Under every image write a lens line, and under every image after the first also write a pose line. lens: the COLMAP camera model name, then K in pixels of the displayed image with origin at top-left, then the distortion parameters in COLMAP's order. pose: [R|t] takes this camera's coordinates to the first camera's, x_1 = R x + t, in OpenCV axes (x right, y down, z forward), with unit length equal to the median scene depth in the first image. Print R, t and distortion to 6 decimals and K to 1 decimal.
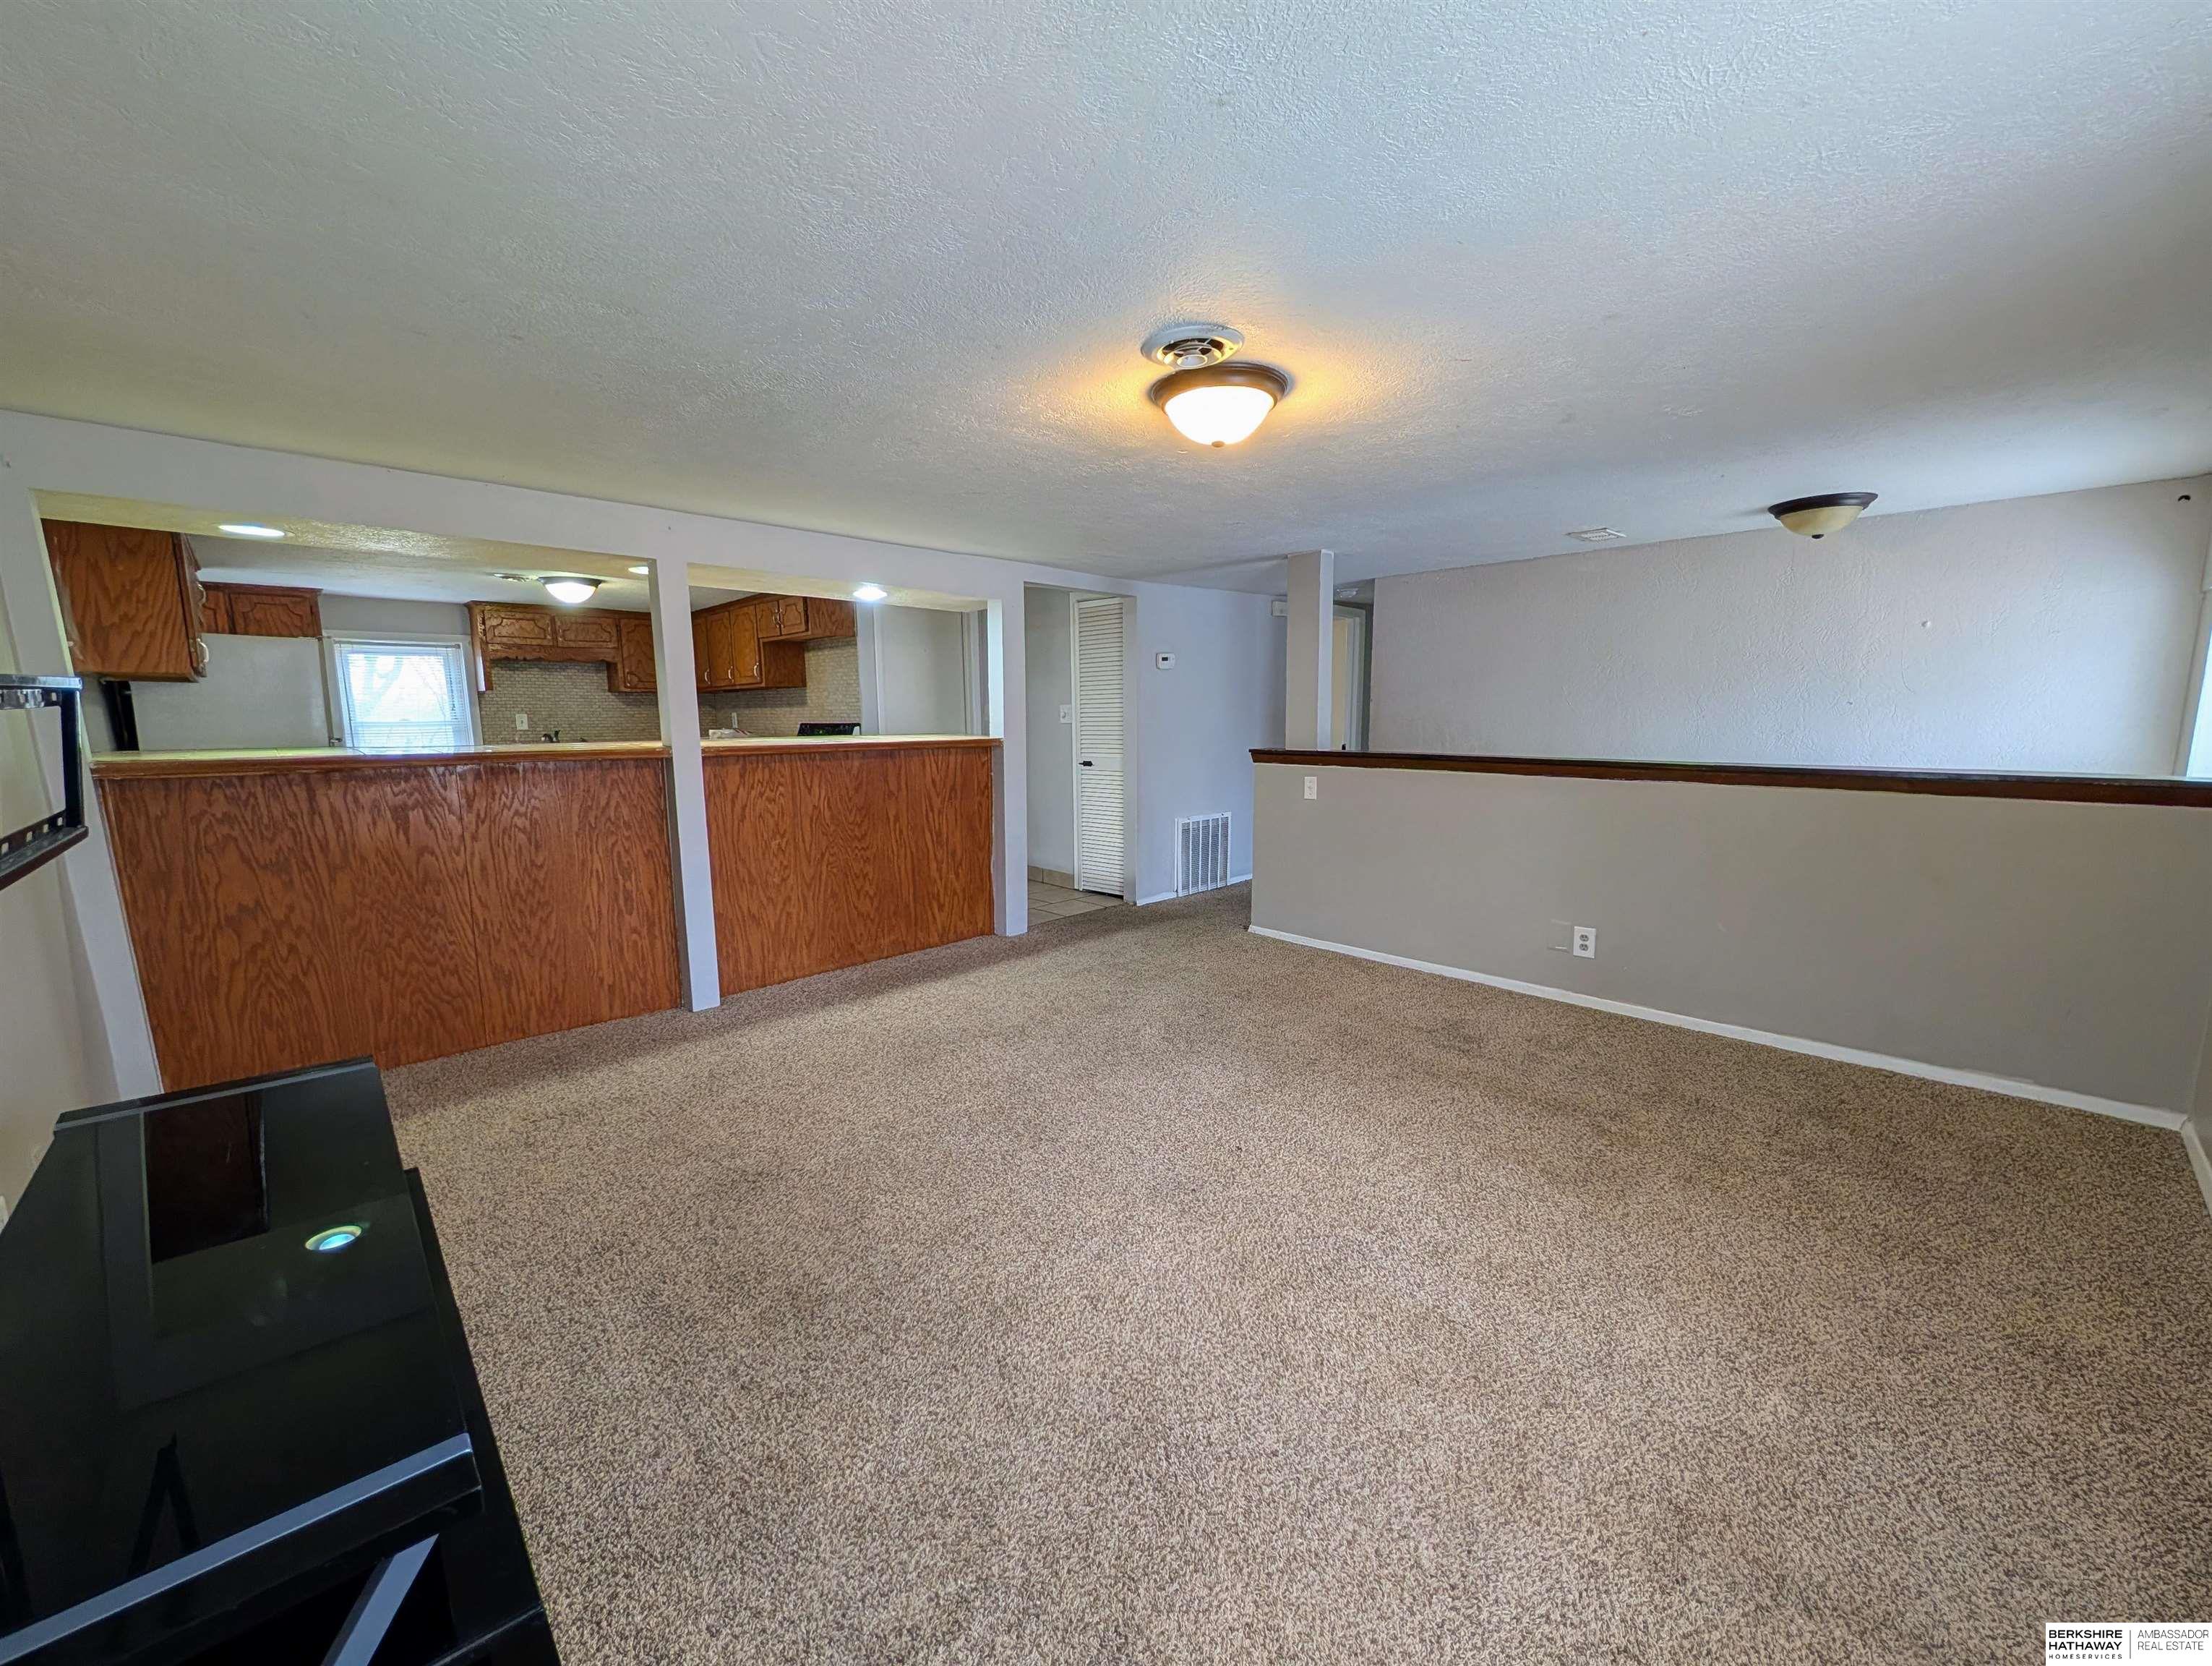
lens RADIAL K [[860.8, 0, 1104.7], [0, 860.8, 830.8], [0, 0, 1]] dist [0.000101, 0.000183]
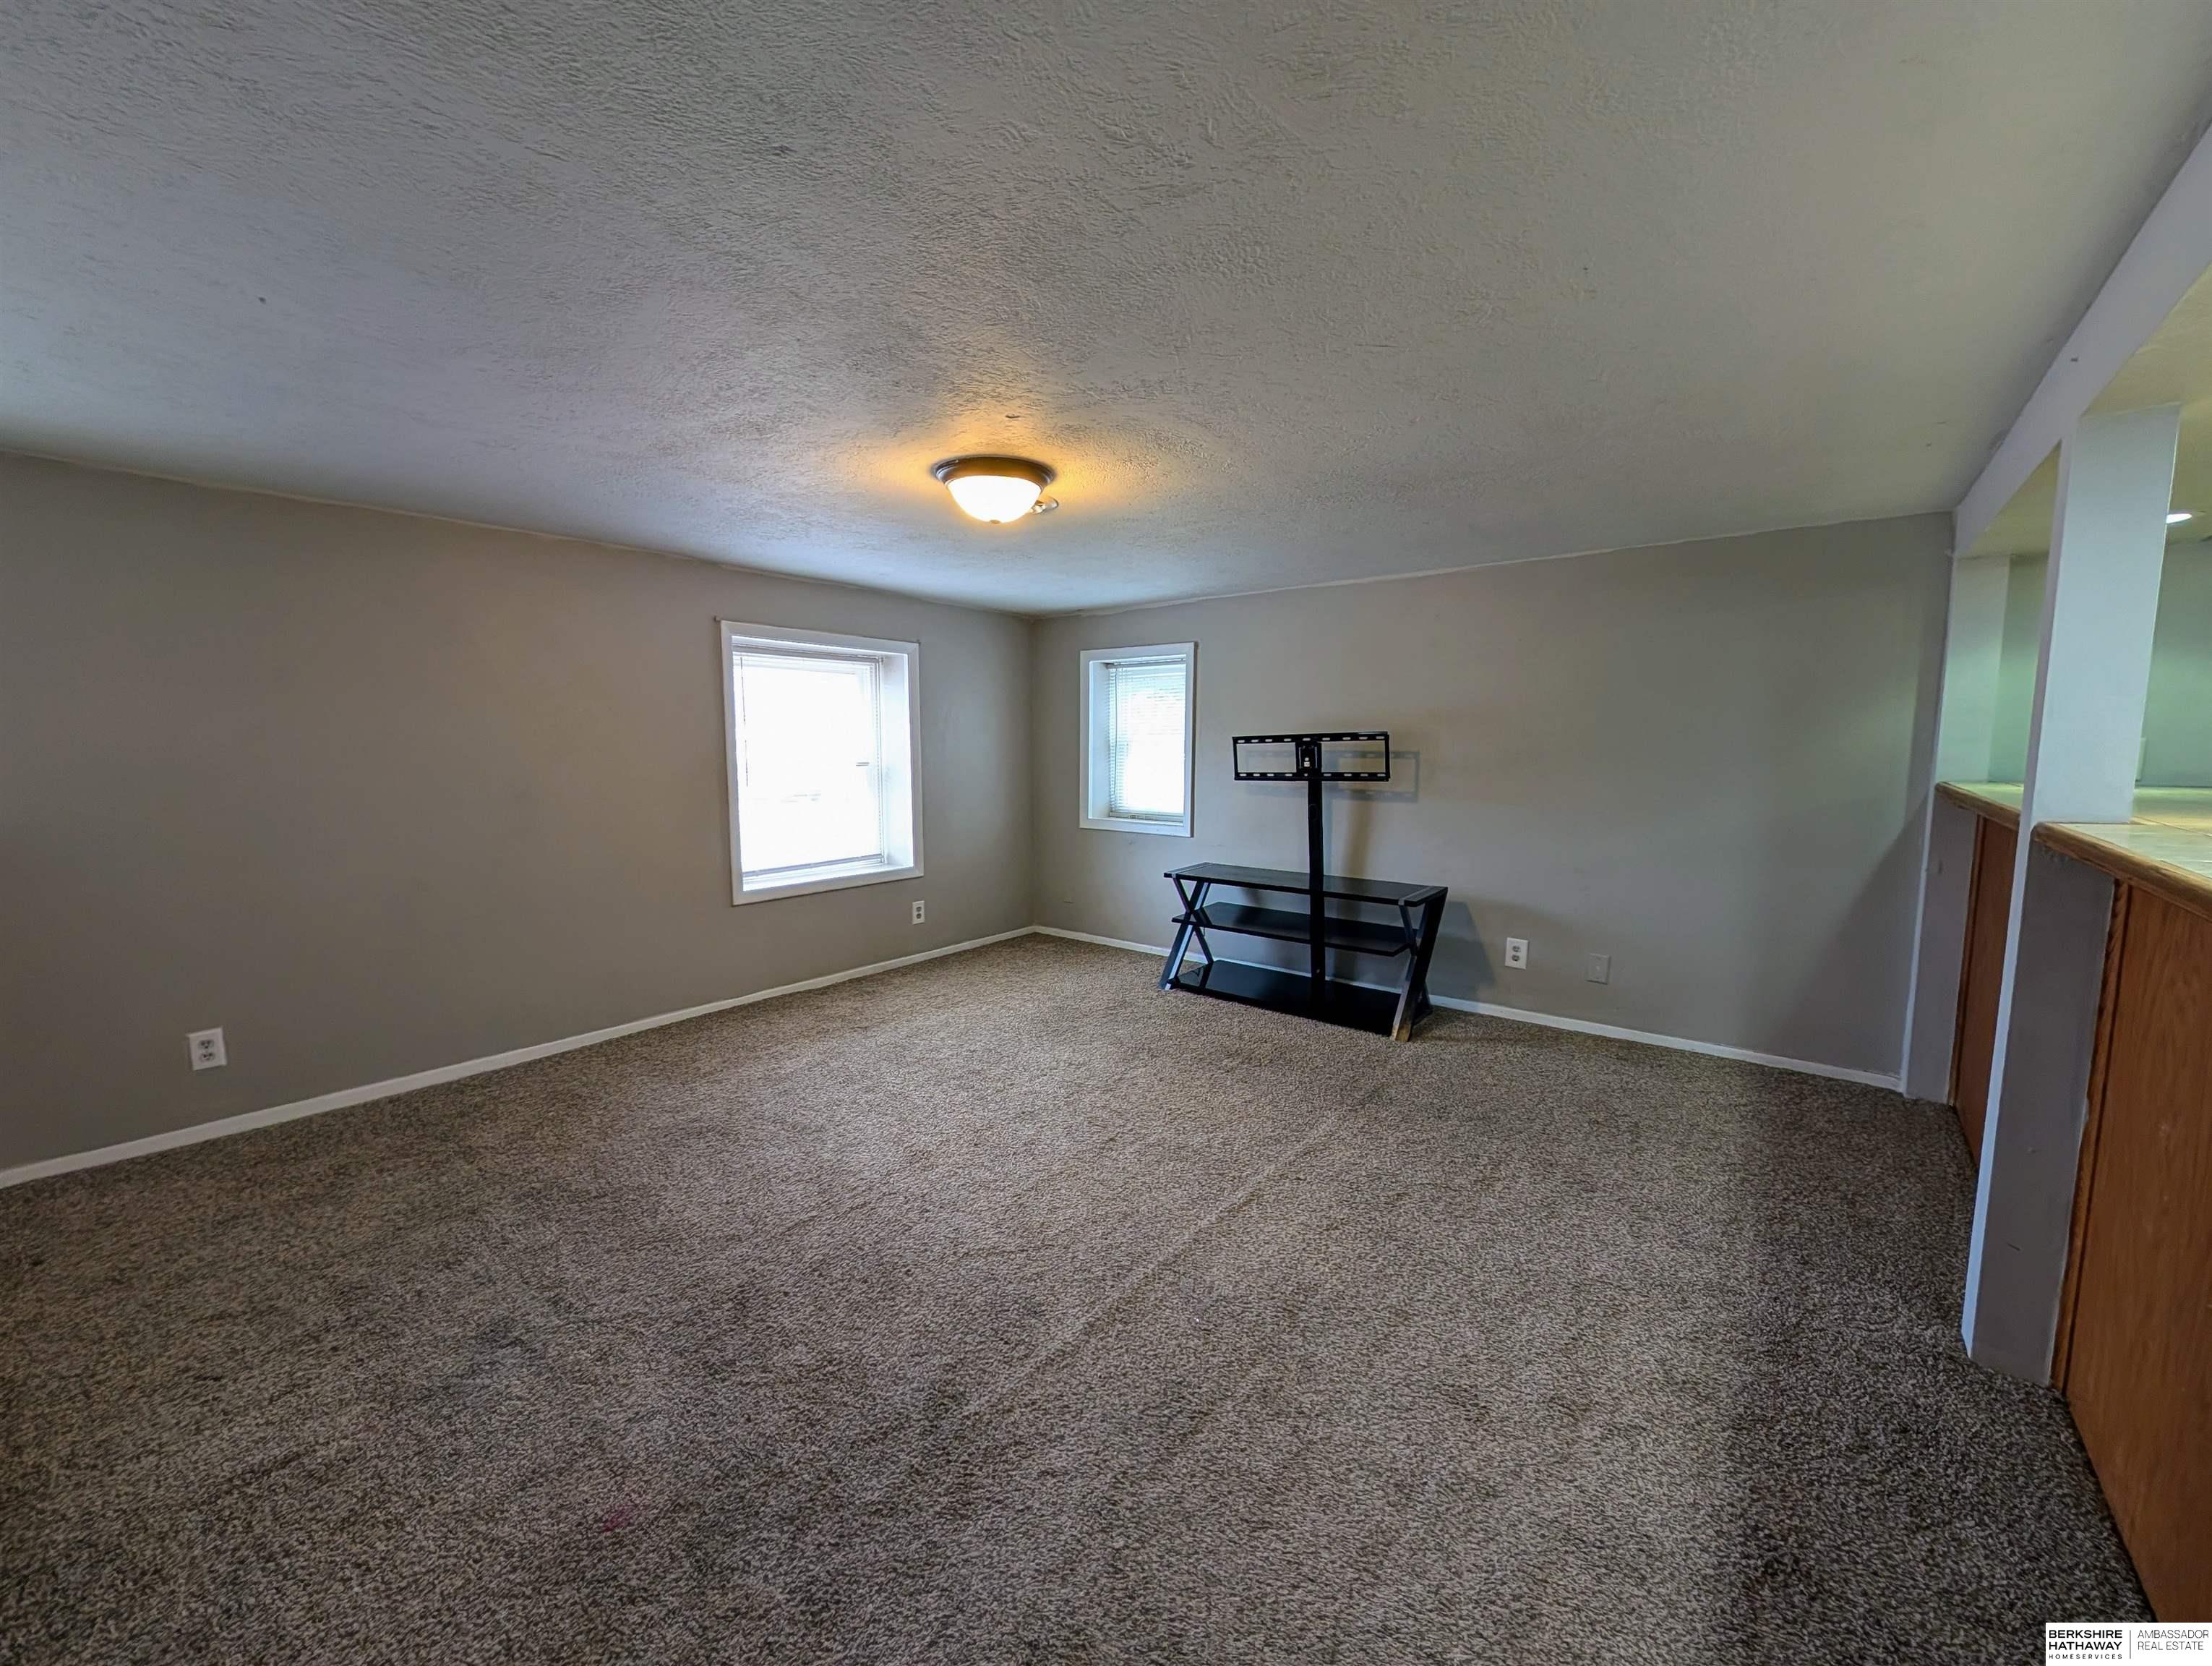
lens RADIAL K [[860.8, 0, 1104.7], [0, 860.8, 830.8], [0, 0, 1]] dist [0.000101, 0.000183]
pose [[-0.990825, 0.022079, -0.133338, 0.084822], [-0.010530, 0.970956, 0.239025, -0.182856], [0.134743, 0.238236, -0.961815, 1.280799]]
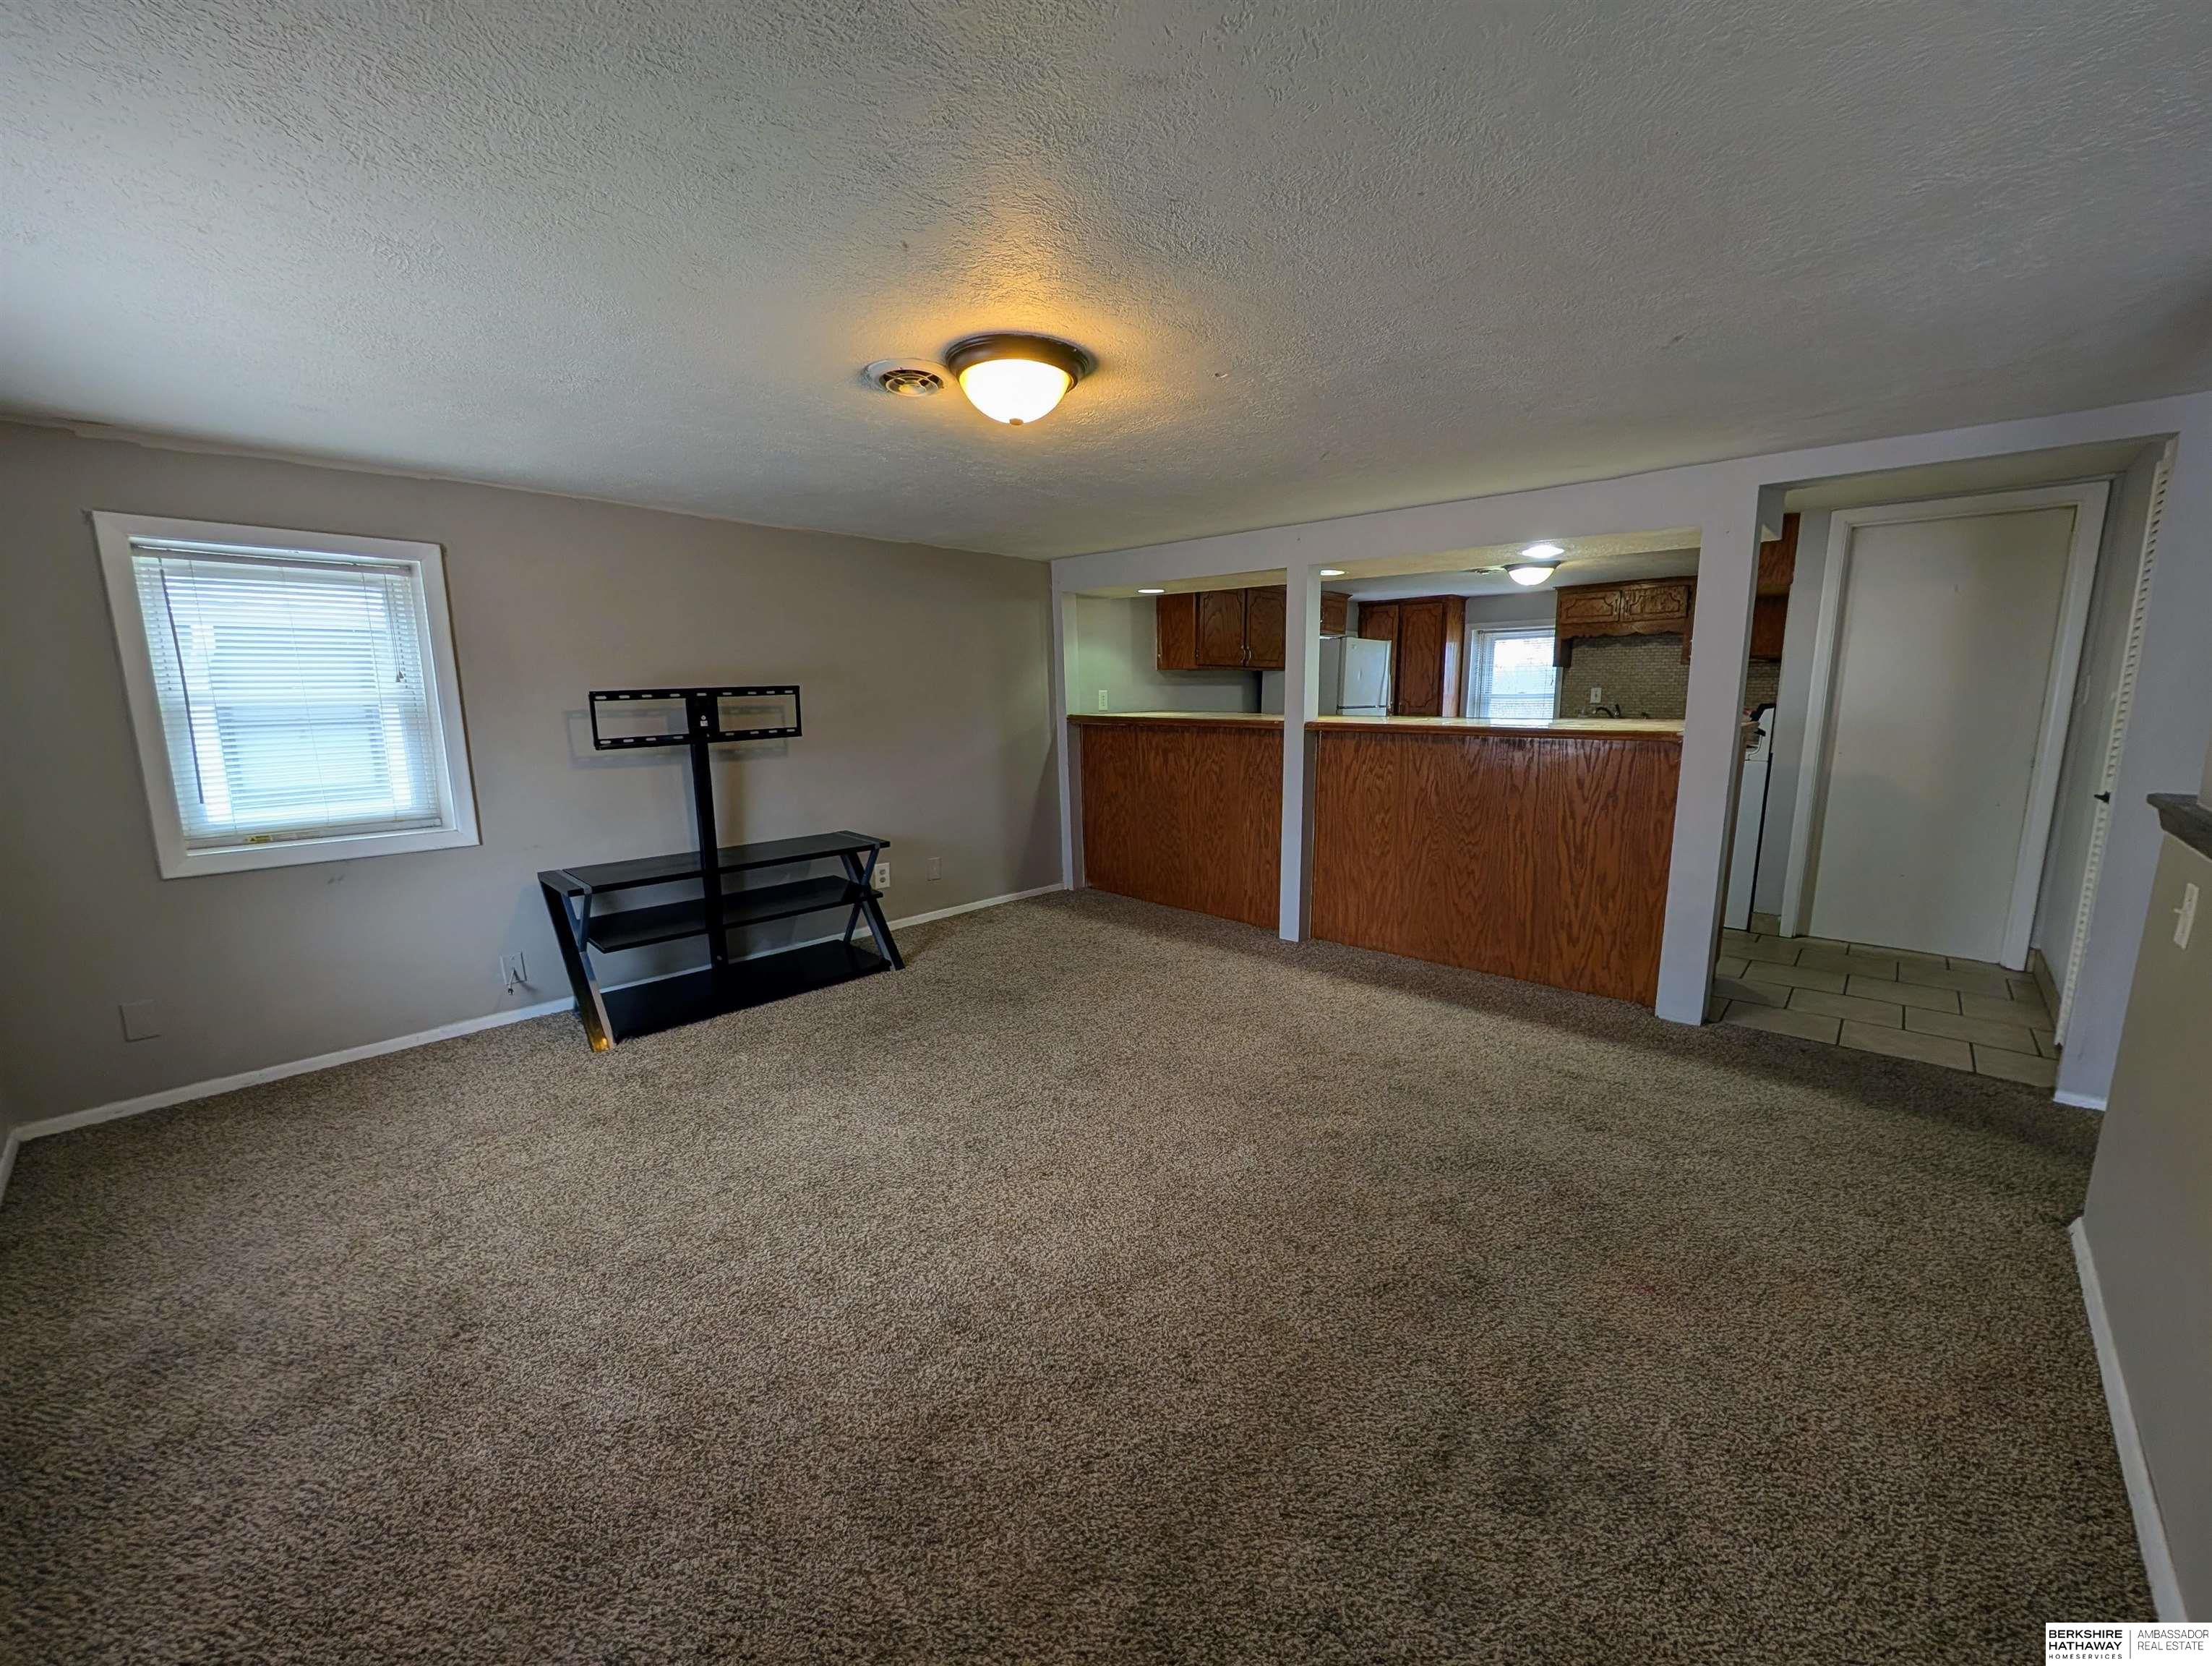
lens RADIAL K [[860.8, 0, 1104.7], [0, 860.8, 830.8], [0, 0, 1]] dist [0.000101, 0.000183]
pose [[0.053478, 0.166690, -0.984558, 0.654745], [-0.128790, 0.978885, 0.158734, -0.096358], [0.990229, 0.118313, 0.073816, 0.614606]]
